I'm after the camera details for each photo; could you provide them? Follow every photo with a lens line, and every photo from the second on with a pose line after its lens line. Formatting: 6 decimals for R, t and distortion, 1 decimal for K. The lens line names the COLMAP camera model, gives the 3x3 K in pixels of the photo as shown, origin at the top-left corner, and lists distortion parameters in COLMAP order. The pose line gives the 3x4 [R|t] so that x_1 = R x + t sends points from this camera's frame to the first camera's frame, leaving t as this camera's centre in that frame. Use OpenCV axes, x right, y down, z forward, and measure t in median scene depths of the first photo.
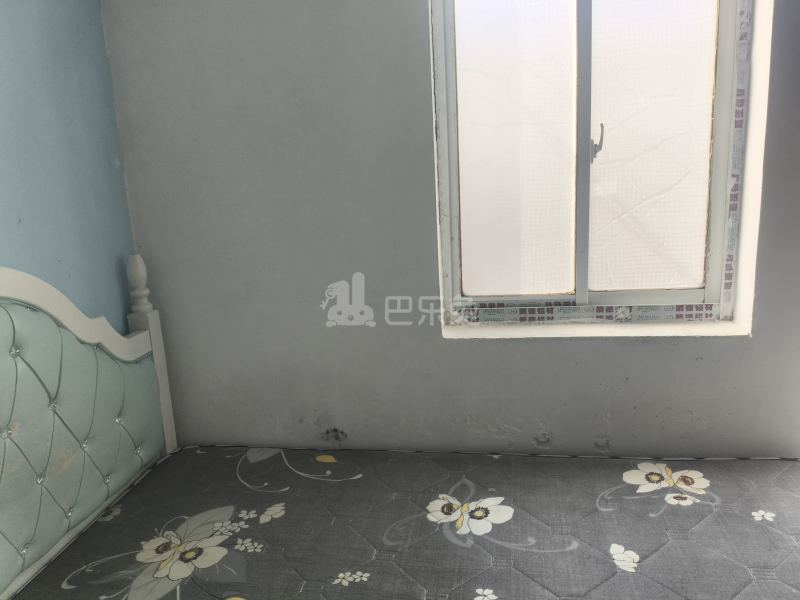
lens RADIAL K [[610.8, 0, 384.0], [0, 610.8, 314.8], [0, 0, 1]] dist [0.043187, -0.079755]
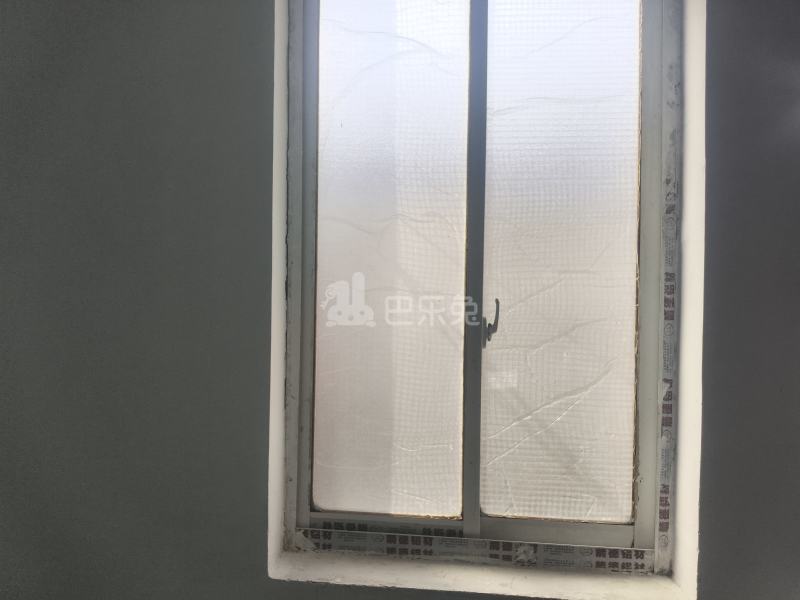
lens RADIAL K [[610.8, 0, 394.0], [0, 610.8, 293.1], [0, 0, 1]] dist [0.043187, -0.079755]
pose [[0.994584, 0.084229, 0.060901, 0.168324], [-0.068368, 0.971477, -0.227065, -0.127445], [-0.078290, 0.221671, 0.971974, 0.245736]]
